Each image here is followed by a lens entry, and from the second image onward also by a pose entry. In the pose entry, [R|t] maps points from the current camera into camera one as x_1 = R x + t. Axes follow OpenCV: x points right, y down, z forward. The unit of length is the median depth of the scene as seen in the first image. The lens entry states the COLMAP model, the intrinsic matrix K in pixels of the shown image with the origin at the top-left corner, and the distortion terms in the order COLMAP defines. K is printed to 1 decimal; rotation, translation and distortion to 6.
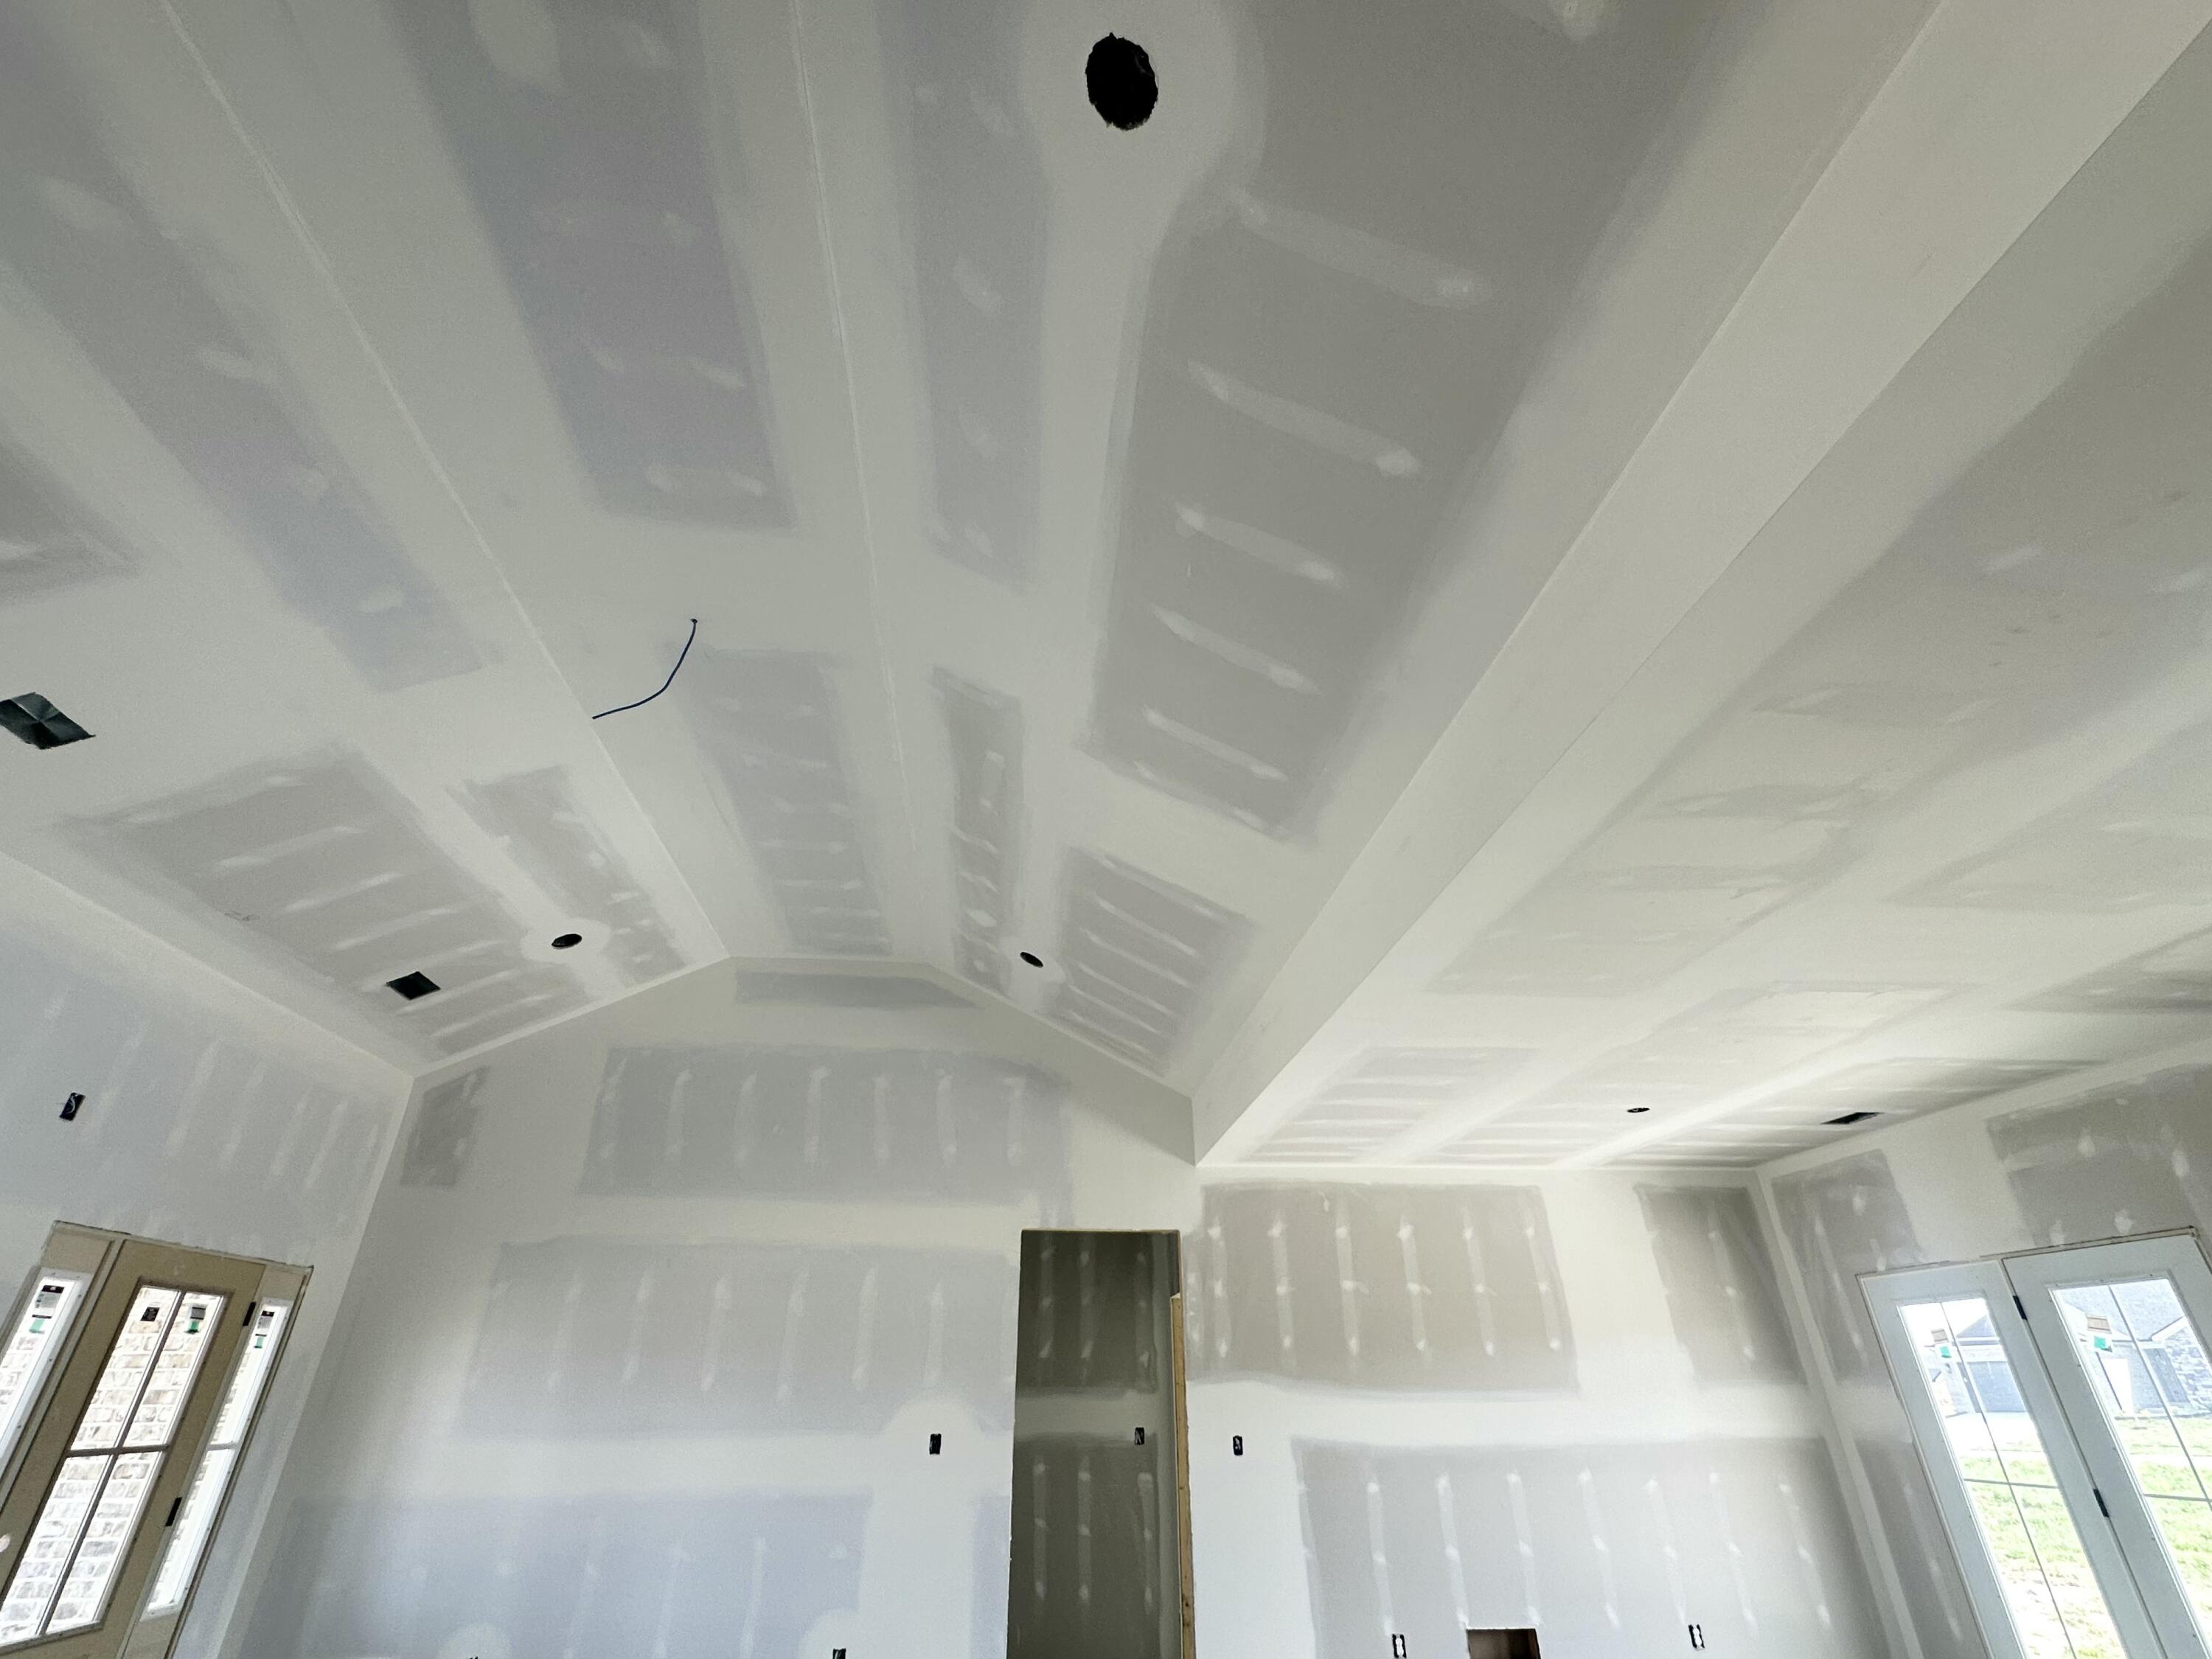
lens RADIAL K [[982.9, 0, 1106.0], [0, 982.9, 829.5], [0, 0, 1]] dist [-0.004282, -0.000075]
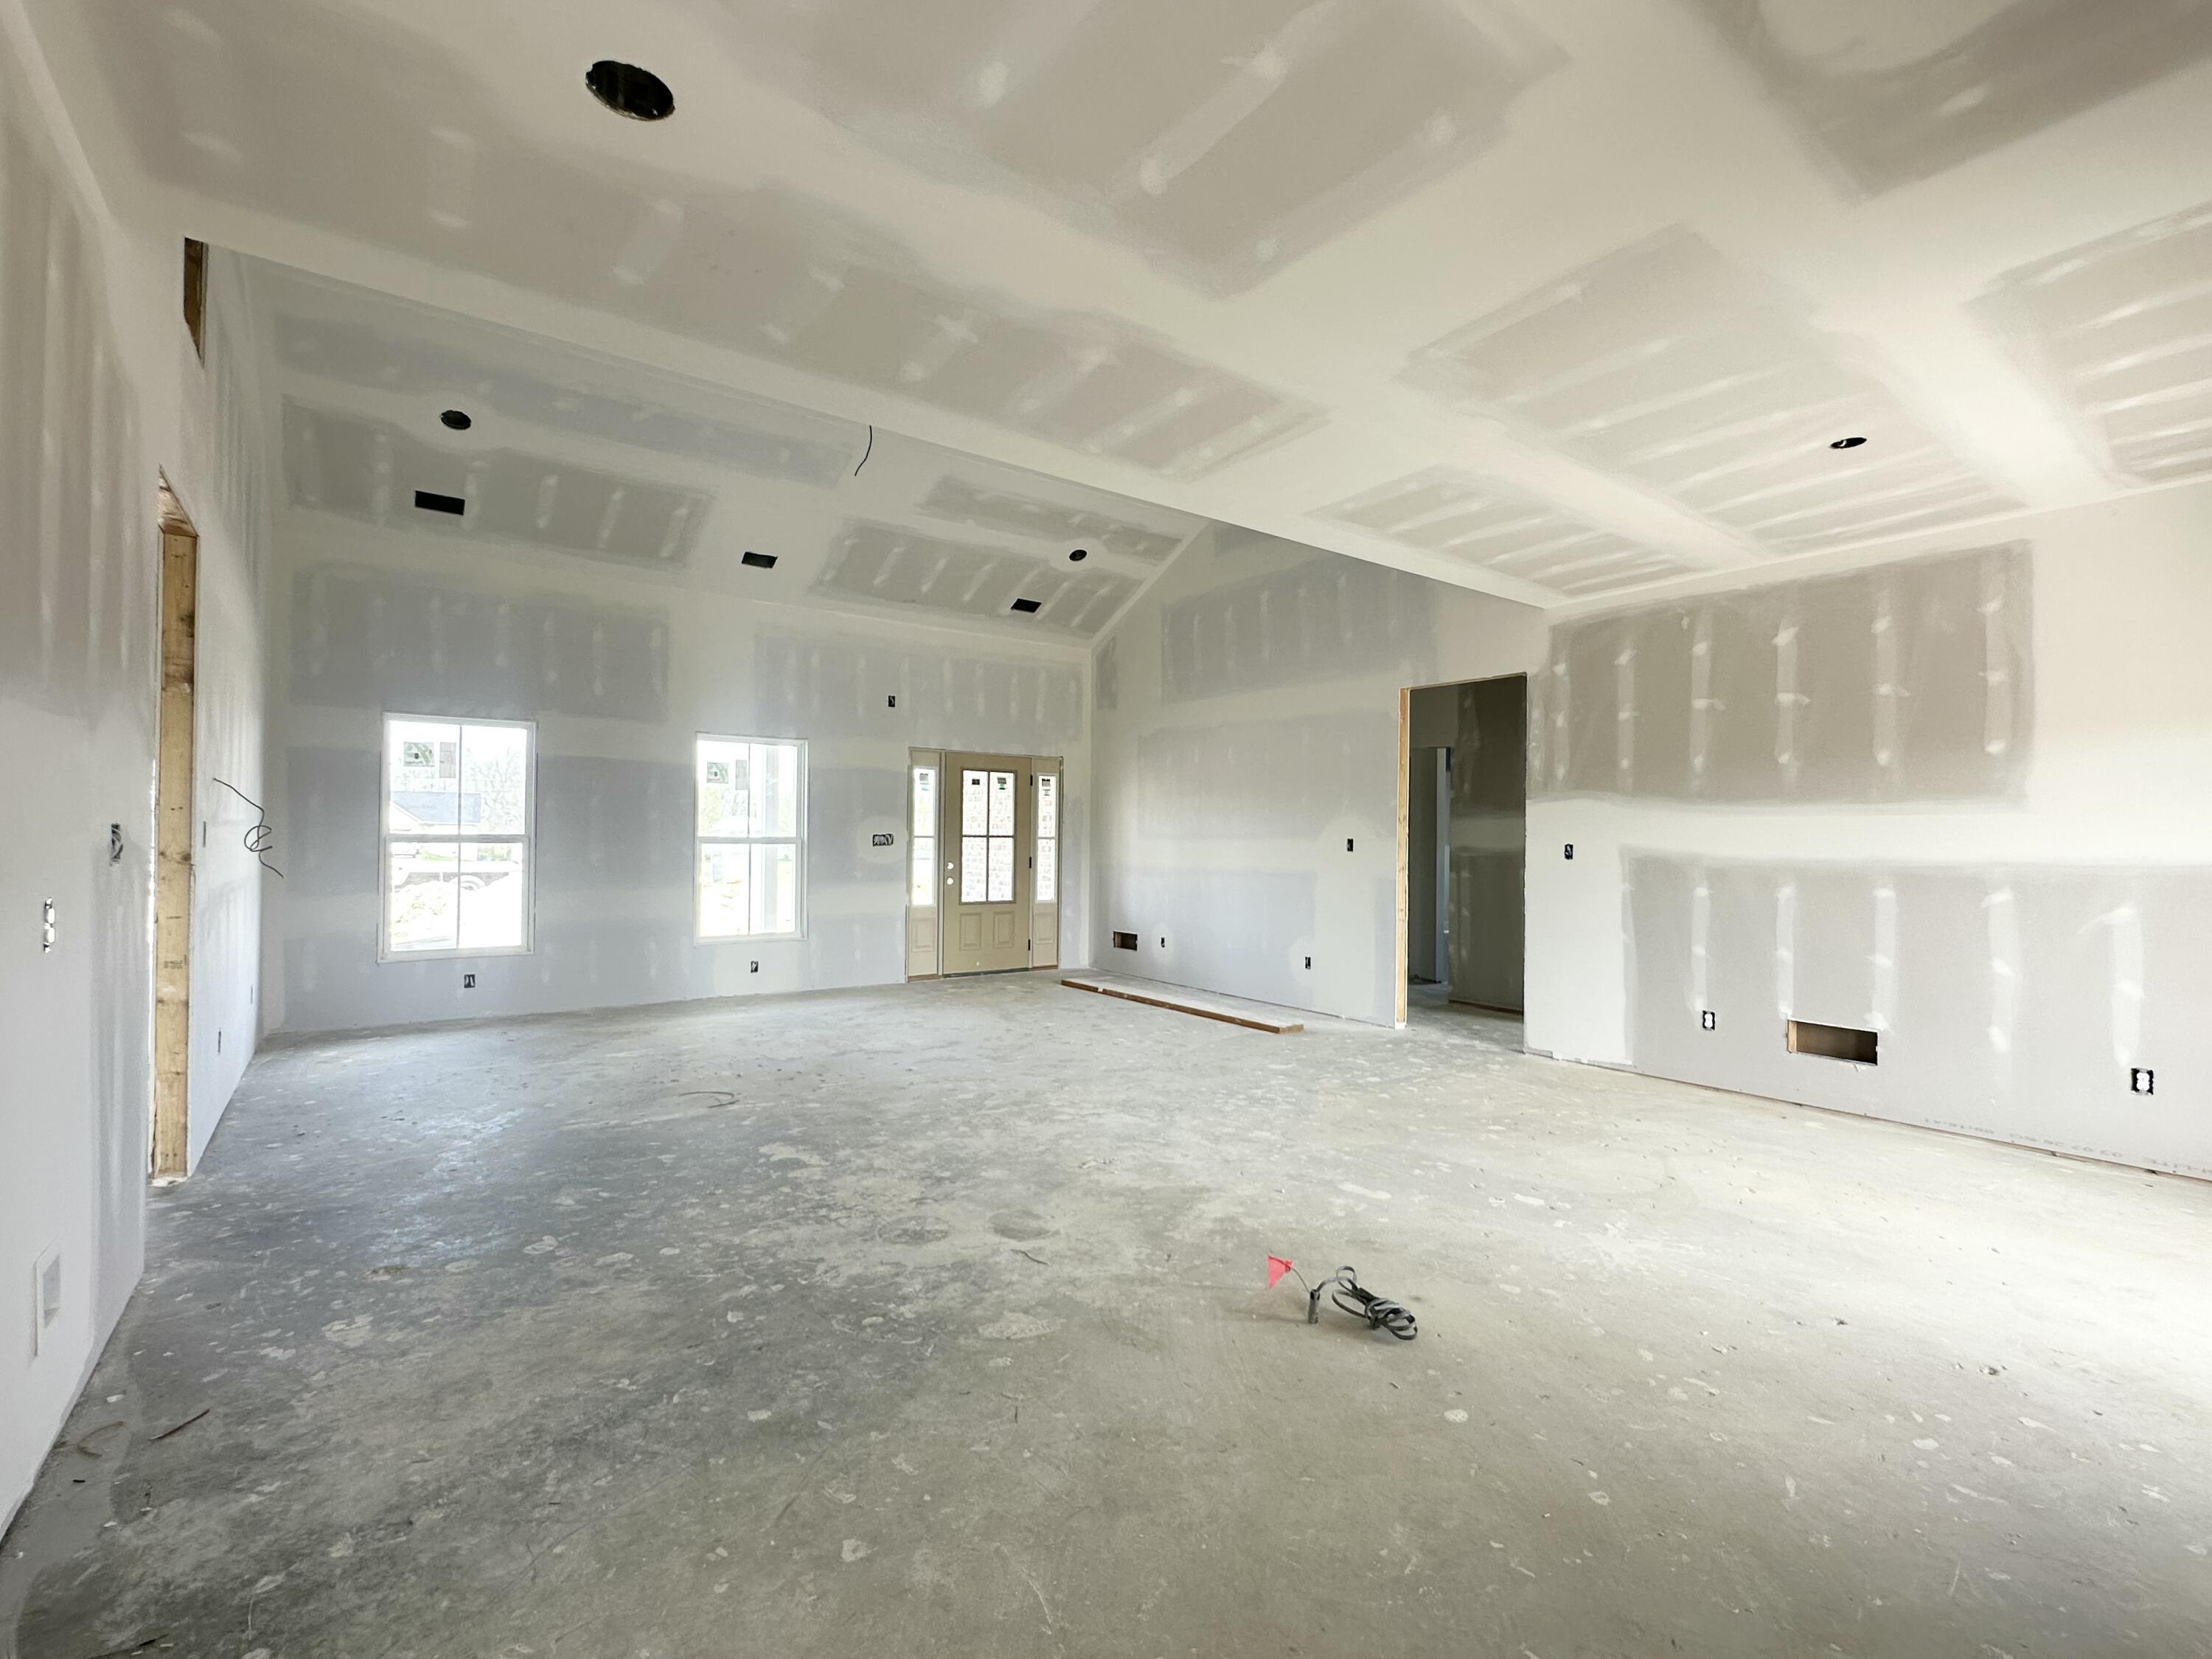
lens RADIAL K [[982.9, 0, 1106.0], [0, 982.9, 829.5], [0, 0, 1]] dist [-0.004282, -0.000075]
pose [[0.515668, 0.003025, -0.856783, 0.818762], [0.415779, 0.873472, 0.253327, 0.122734], [0.749142, -0.486865, 0.449164, 0.146290]]
